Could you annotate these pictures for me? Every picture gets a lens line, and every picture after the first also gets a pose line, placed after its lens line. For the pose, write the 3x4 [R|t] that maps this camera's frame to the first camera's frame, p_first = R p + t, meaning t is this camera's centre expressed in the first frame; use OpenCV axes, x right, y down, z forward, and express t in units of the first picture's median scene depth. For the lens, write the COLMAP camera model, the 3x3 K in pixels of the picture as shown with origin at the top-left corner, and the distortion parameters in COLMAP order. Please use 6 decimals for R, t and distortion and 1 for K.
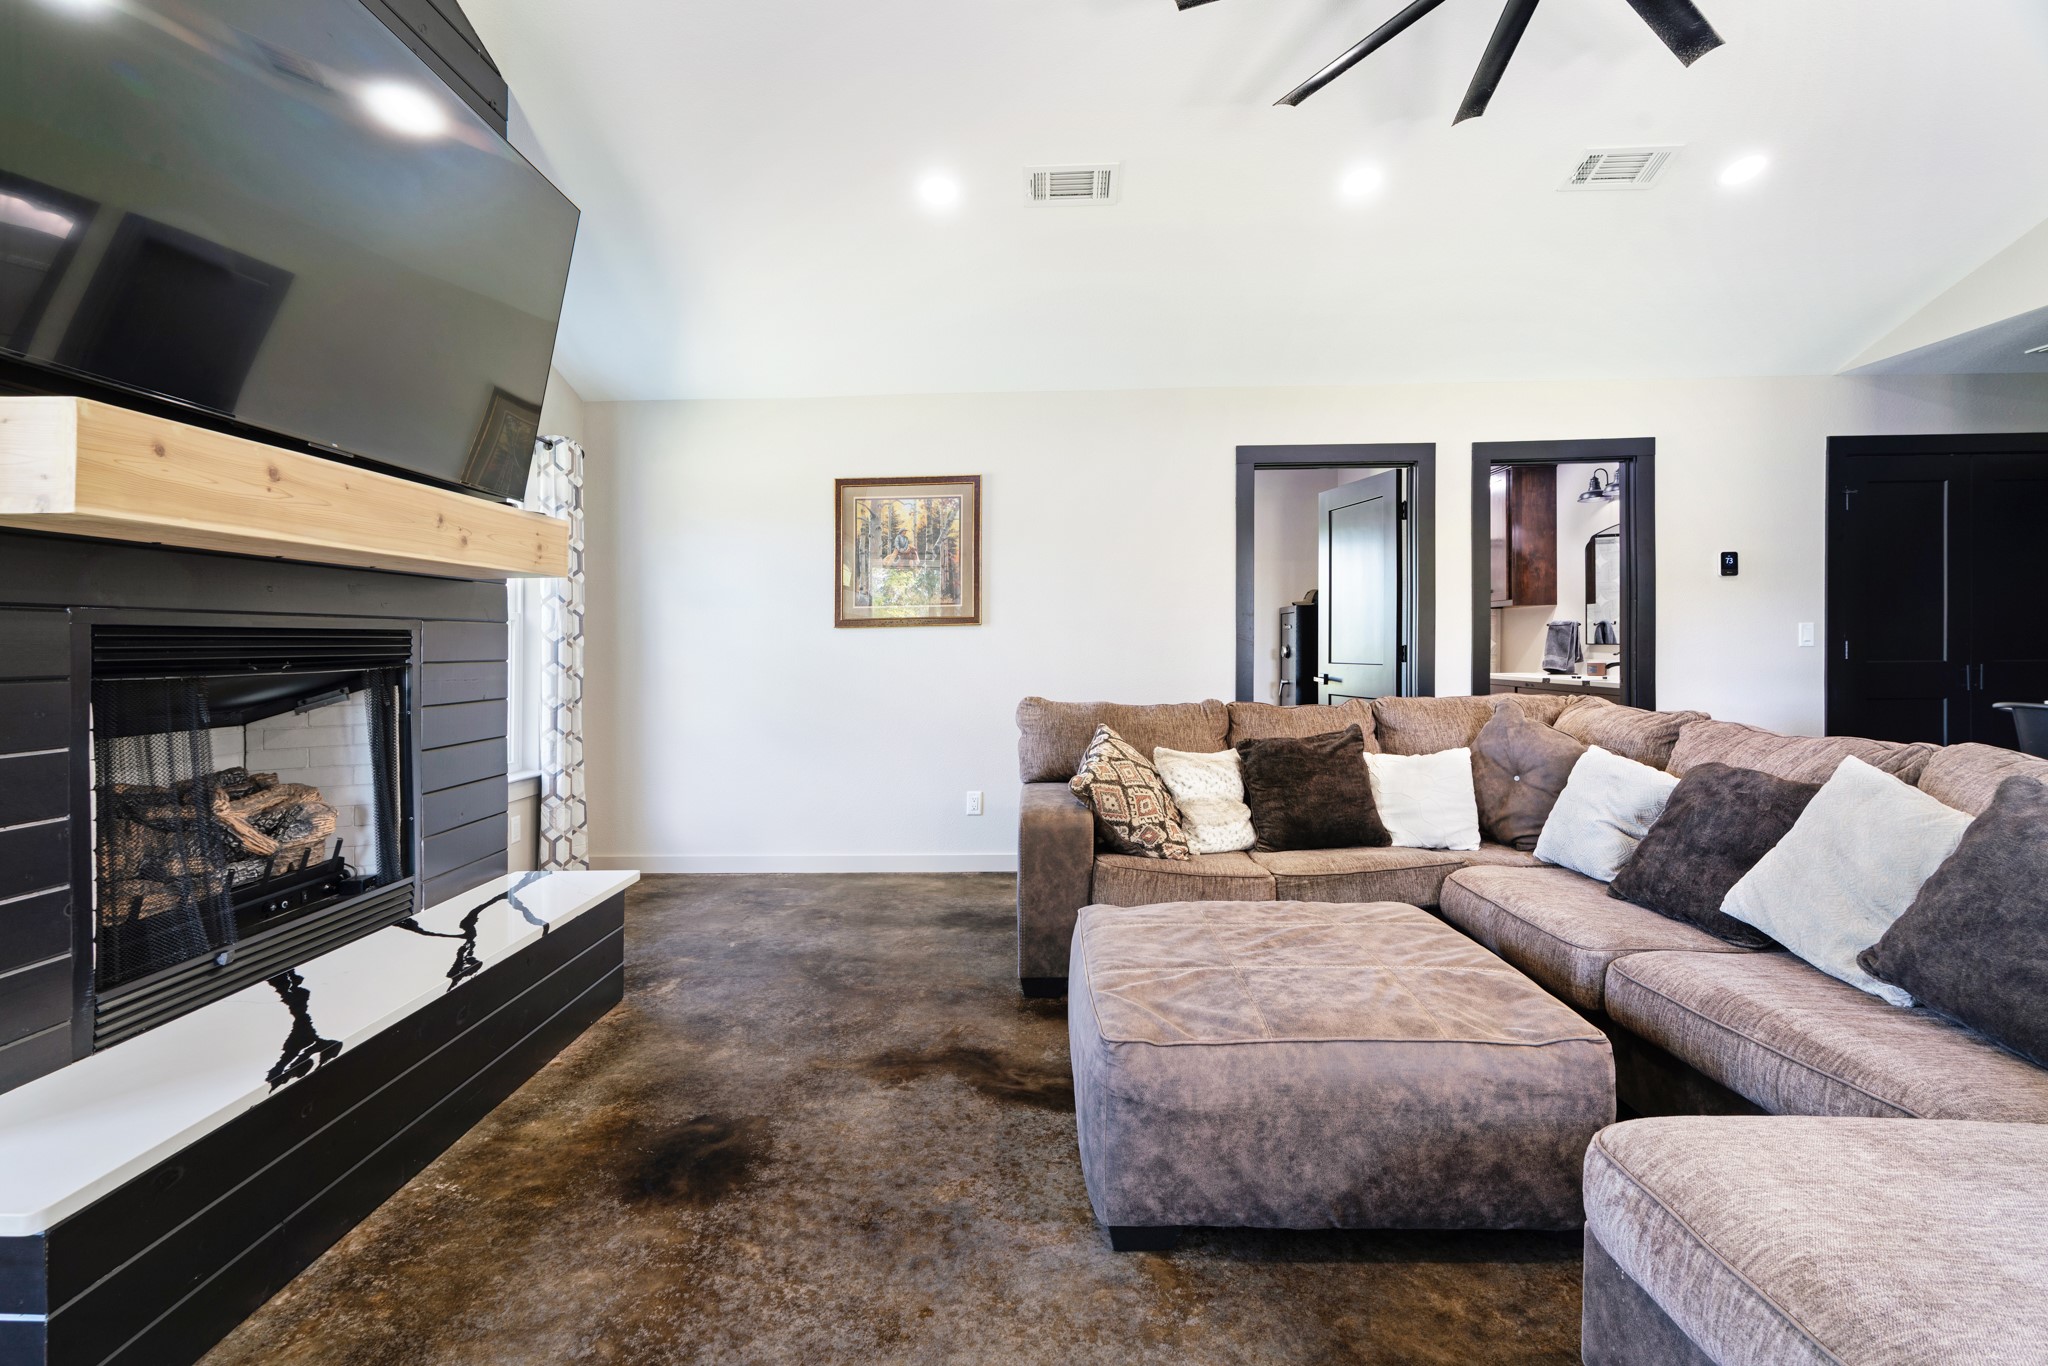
lens RADIAL K [[959.2, 0, 1019.8], [0, 959.2, 634.6], [0, 0, 1]] dist [-0.013323, 0.008126]
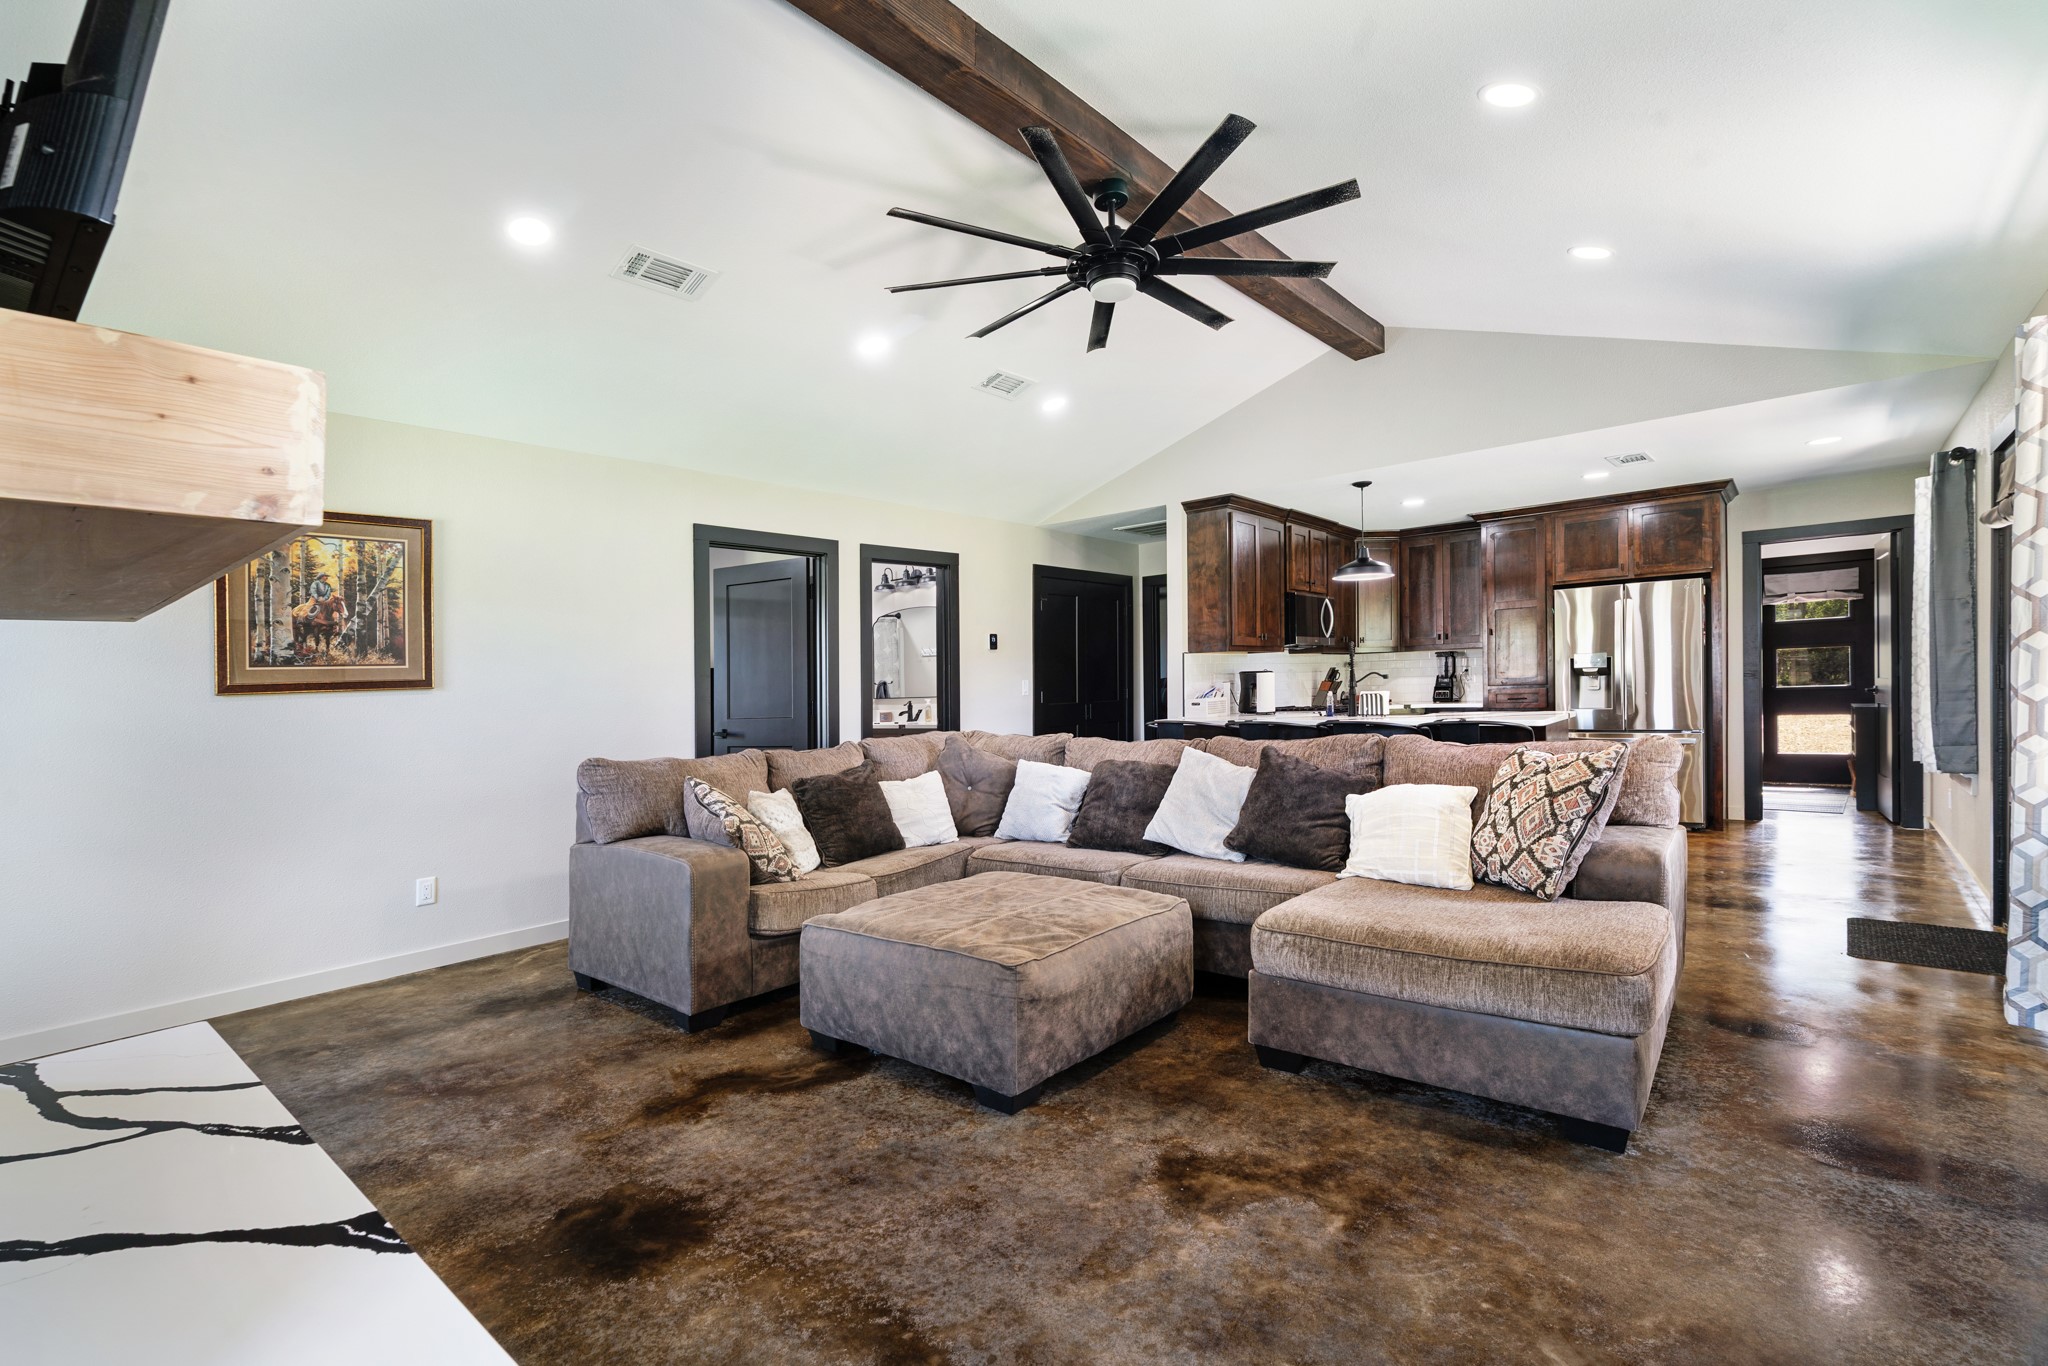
lens RADIAL K [[936.5, 0, 1014.0], [0, 936.5, 679.4], [0, 0, 1]] dist [-0.011901, 0.000483]
pose [[0.633646, -0.004326, 0.773611, -0.574212], [0.021897, 0.999684, -0.012344, 0.005796], [-0.773313, 0.024762, 0.633540, 0.055372]]
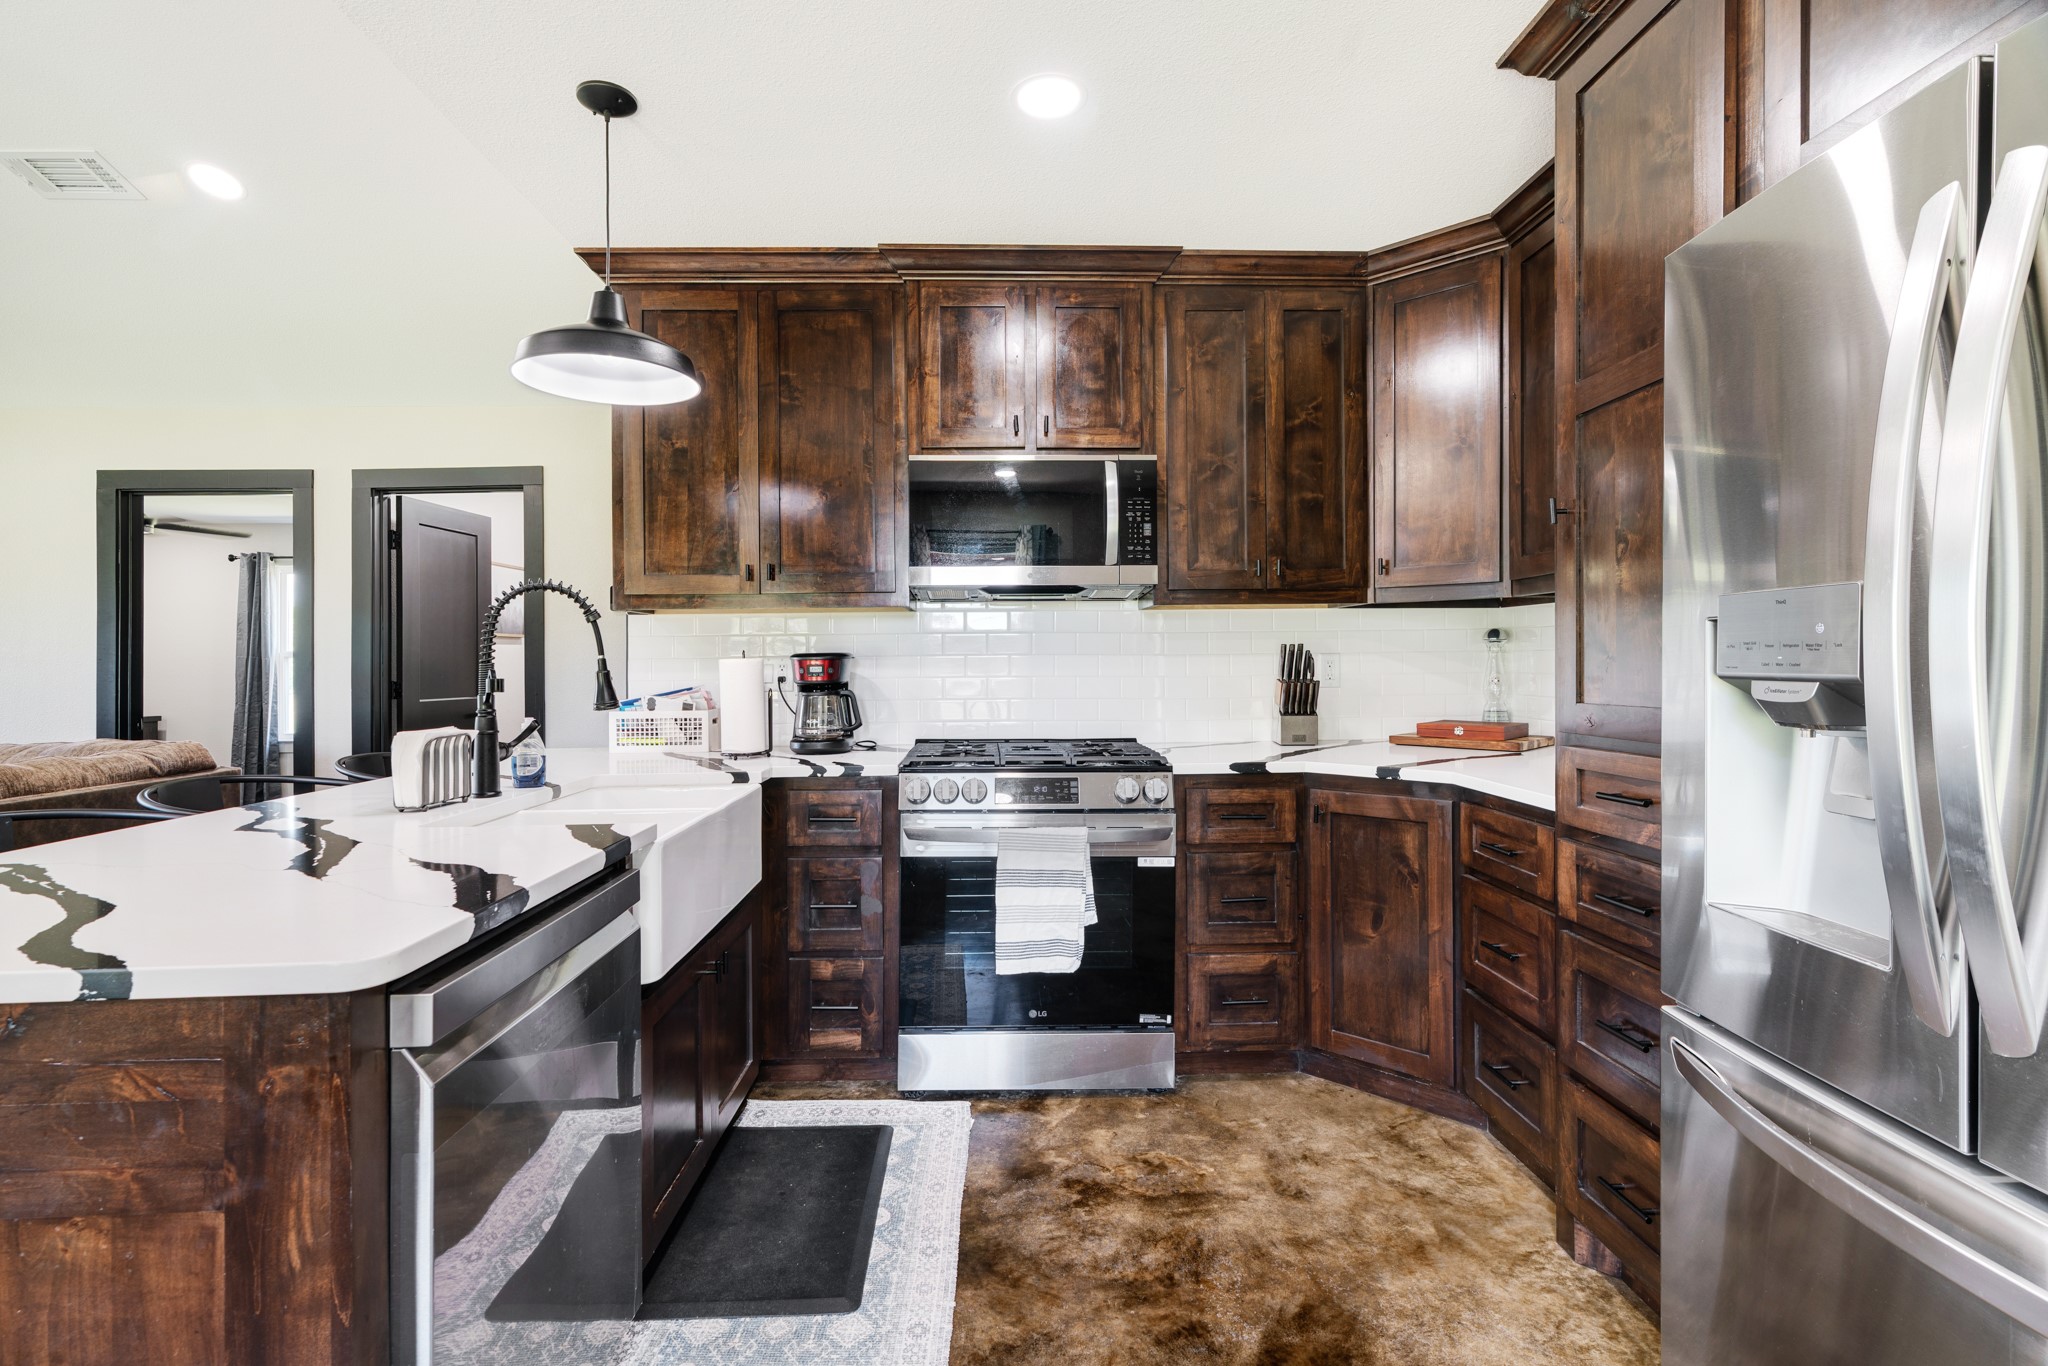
lens RADIAL K [[936.5, 0, 1014.0], [0, 936.5, 679.4], [0, 0, 1]] dist [-0.011901, 0.000483]
pose [[0.998860, 0.003787, 0.047592, 1.627350], [-0.004903, 0.999715, 0.023351, -0.023977], [-0.047491, -0.023557, 0.998594, 0.051795]]
